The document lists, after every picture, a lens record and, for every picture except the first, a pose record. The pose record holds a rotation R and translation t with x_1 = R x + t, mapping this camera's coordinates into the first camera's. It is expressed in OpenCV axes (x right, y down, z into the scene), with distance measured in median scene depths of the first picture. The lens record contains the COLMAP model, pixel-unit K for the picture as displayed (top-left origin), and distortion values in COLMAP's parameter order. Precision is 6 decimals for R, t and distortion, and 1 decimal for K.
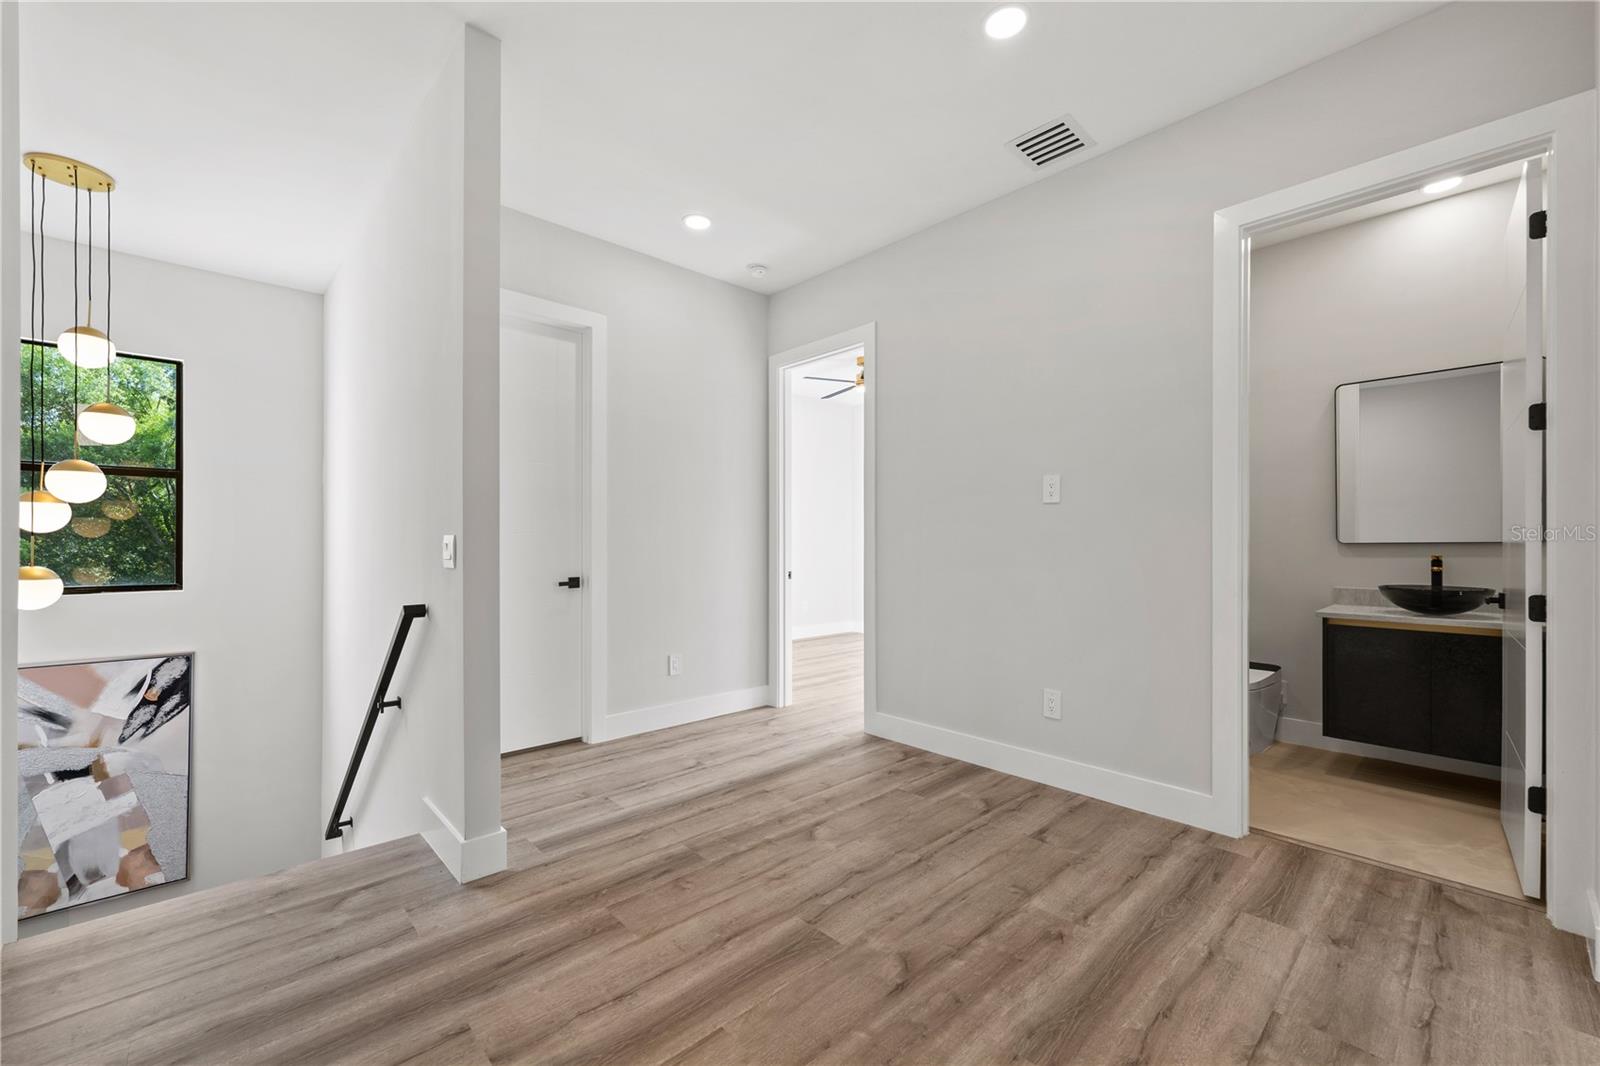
lens RADIAL K [[651.3, 0, 807.0], [0, 651.3, 539.4], [0, 0, 1]] dist [-0.009870, 0.000596]
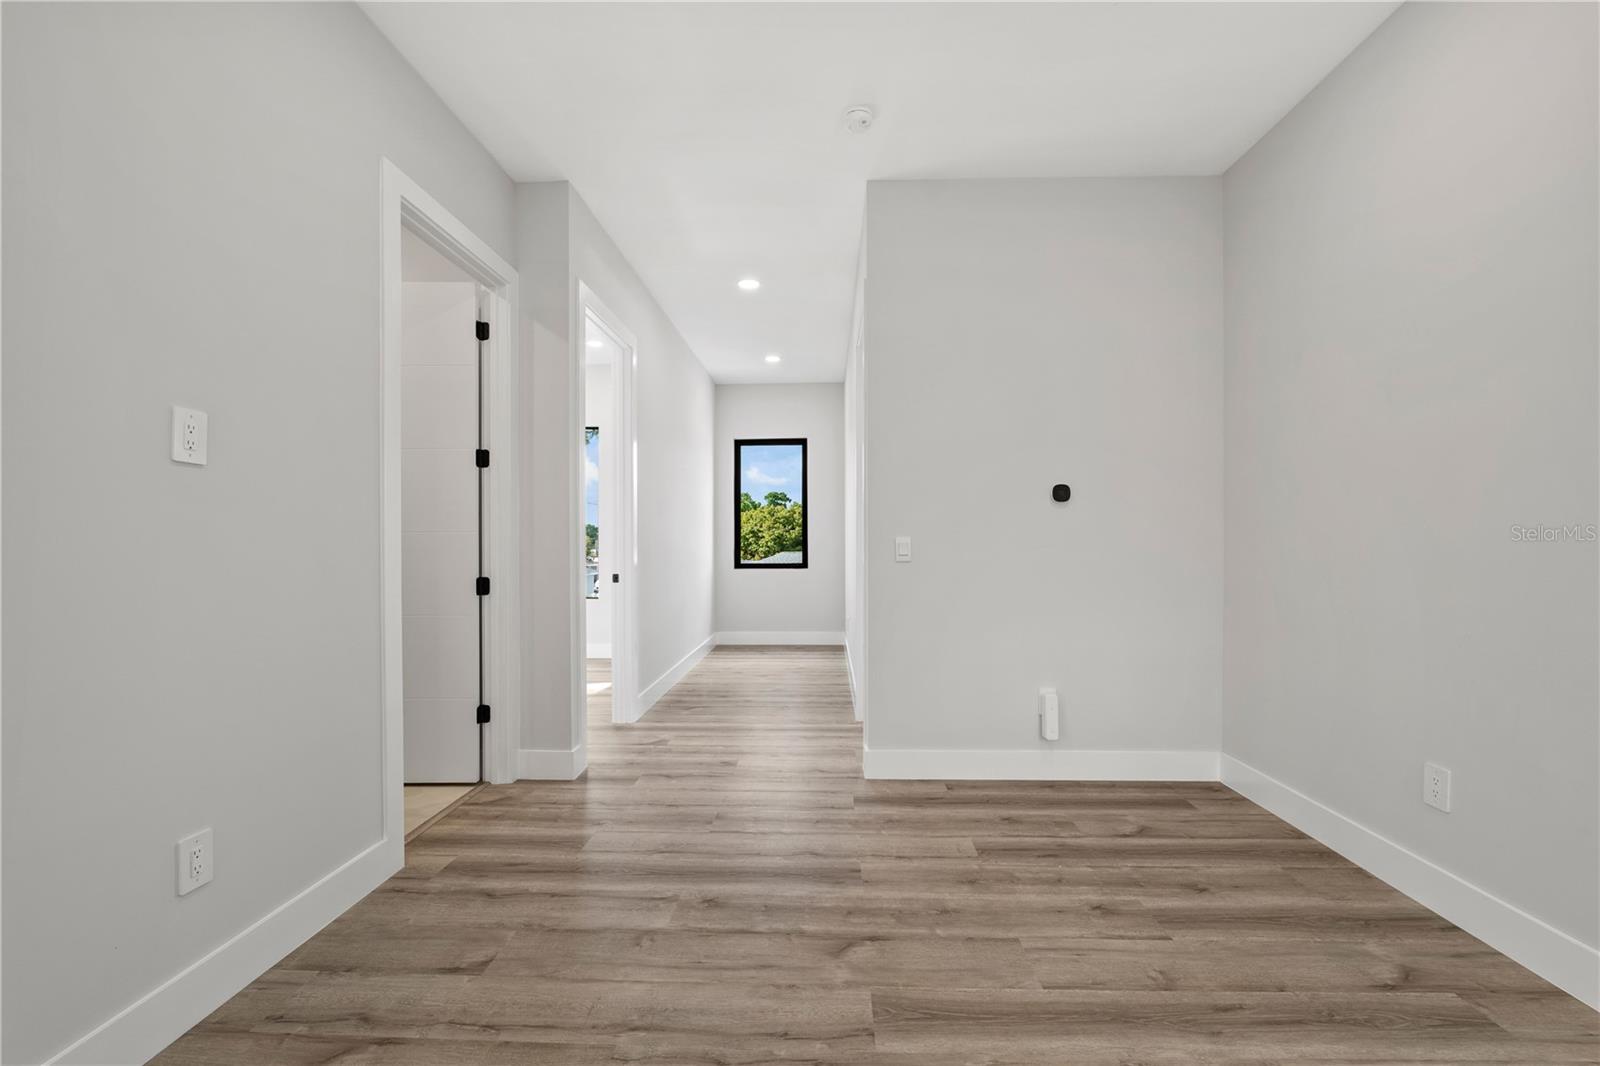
lens RADIAL K [[651.3, 0, 801.1], [0, 651.3, 537.4], [0, 0, 1]] dist [-0.009870, 0.000596]
pose [[-0.691510, 0.004279, 0.722354, -0.395348], [-0.002897, 0.999958, -0.008697, 0.005388], [-0.722361, -0.008106, -0.691469, 1.270266]]
